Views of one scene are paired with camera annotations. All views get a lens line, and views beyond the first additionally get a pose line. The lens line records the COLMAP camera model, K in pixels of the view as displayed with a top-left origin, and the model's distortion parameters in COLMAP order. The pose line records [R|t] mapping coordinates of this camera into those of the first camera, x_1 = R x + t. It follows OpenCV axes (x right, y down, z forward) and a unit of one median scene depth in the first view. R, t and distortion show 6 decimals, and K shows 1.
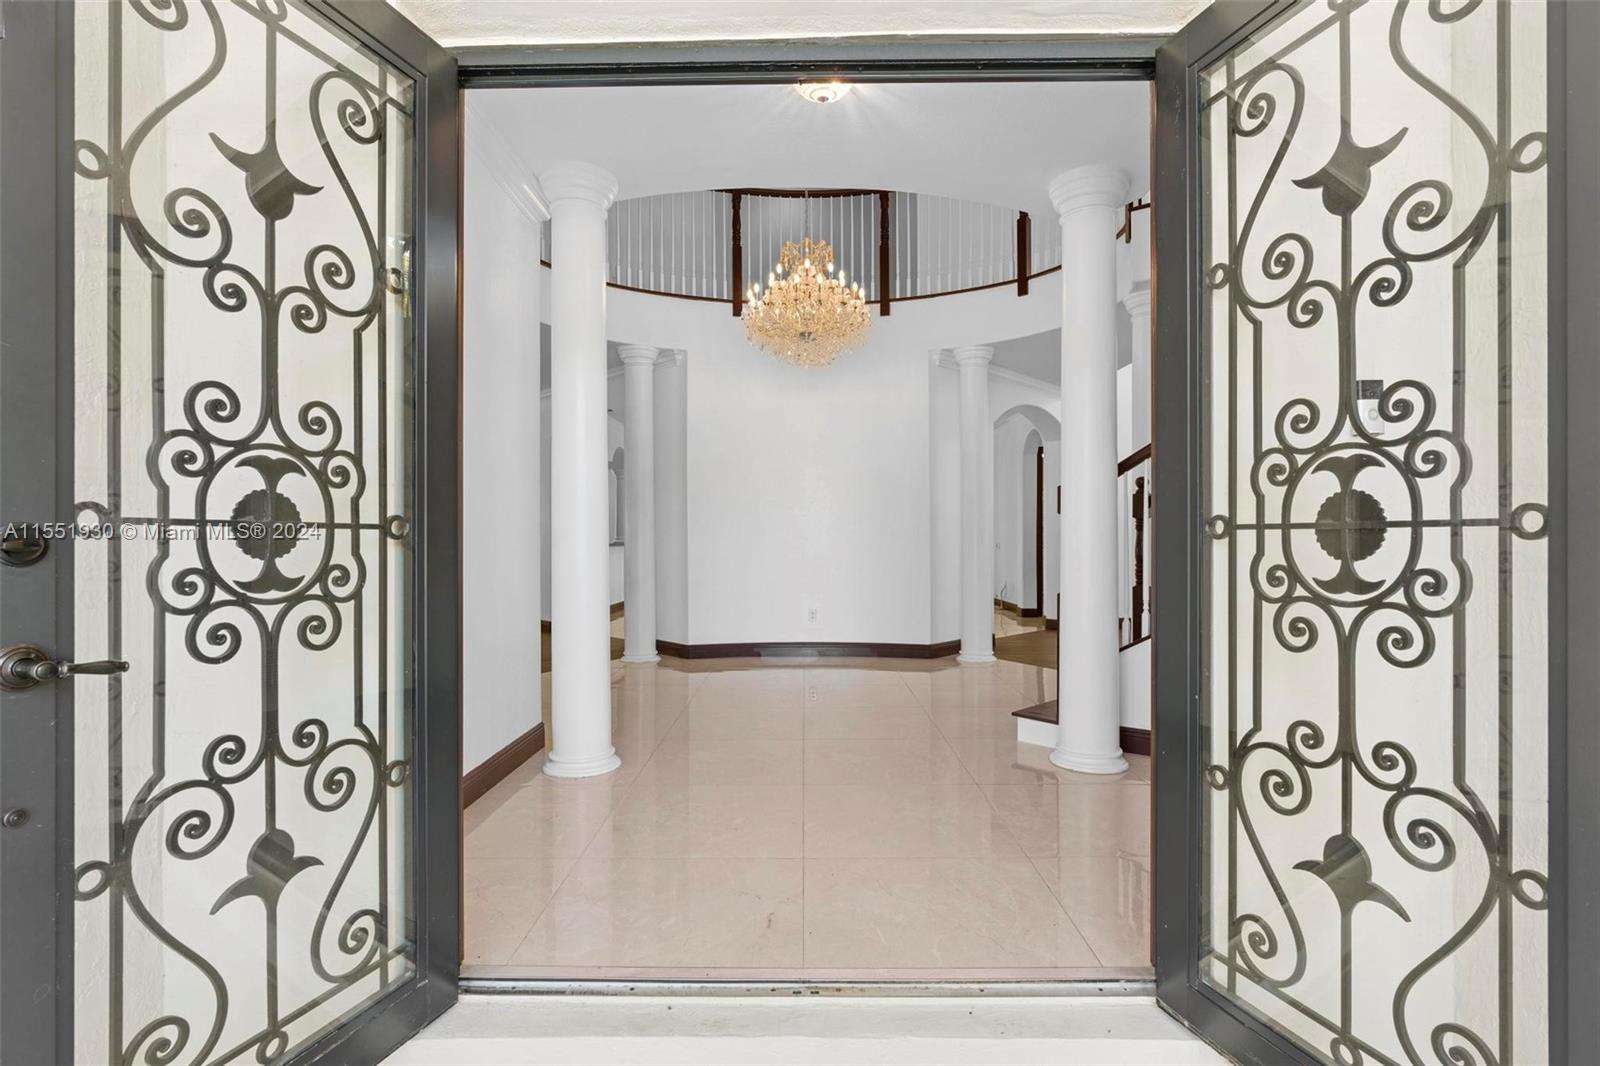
lens RADIAL K [[770.0, 0, 799.8], [0, 770.0, 524.8], [0, 0, 1]] dist [-0.002548, 0.000285]
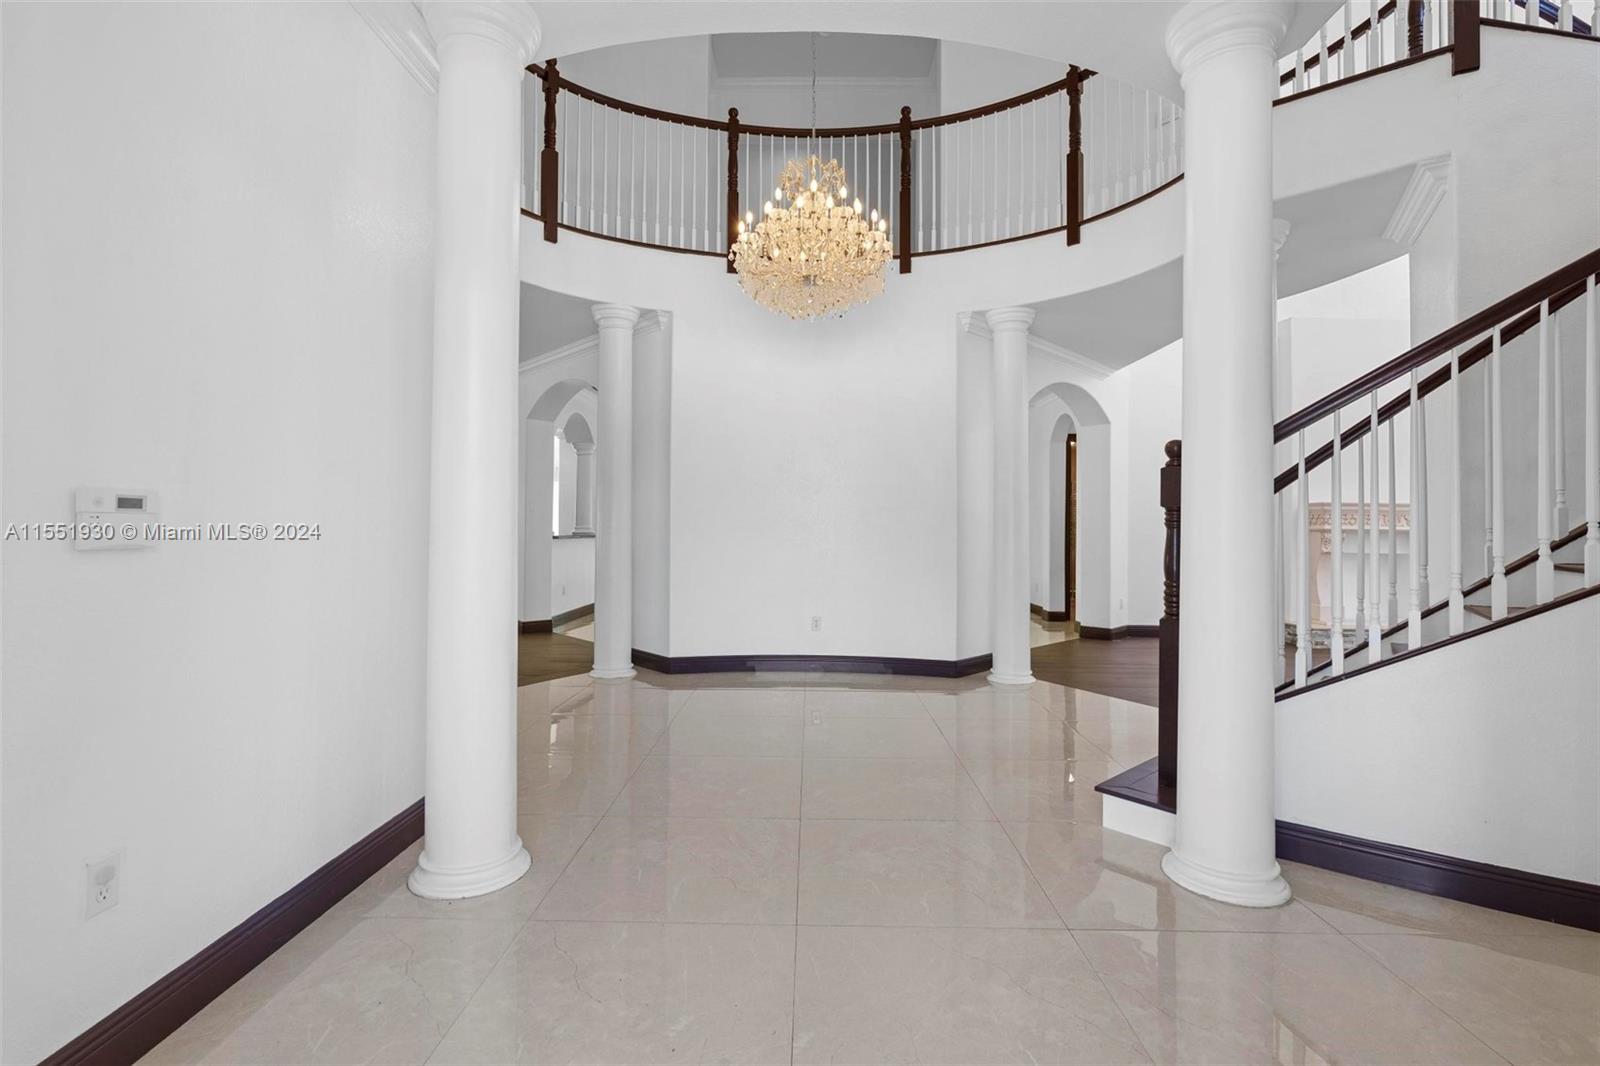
lens RADIAL K [[729.1, 0, 772.9], [0, 729.1, 506.7], [0, 0, 1]] dist [0.000423, 0.000020]
pose [[0.998836, 0.011019, -0.046970, 0.005092], [-0.011566, 0.999868, -0.011381, -0.001771], [0.046838, 0.011911, 0.998831, 0.200322]]
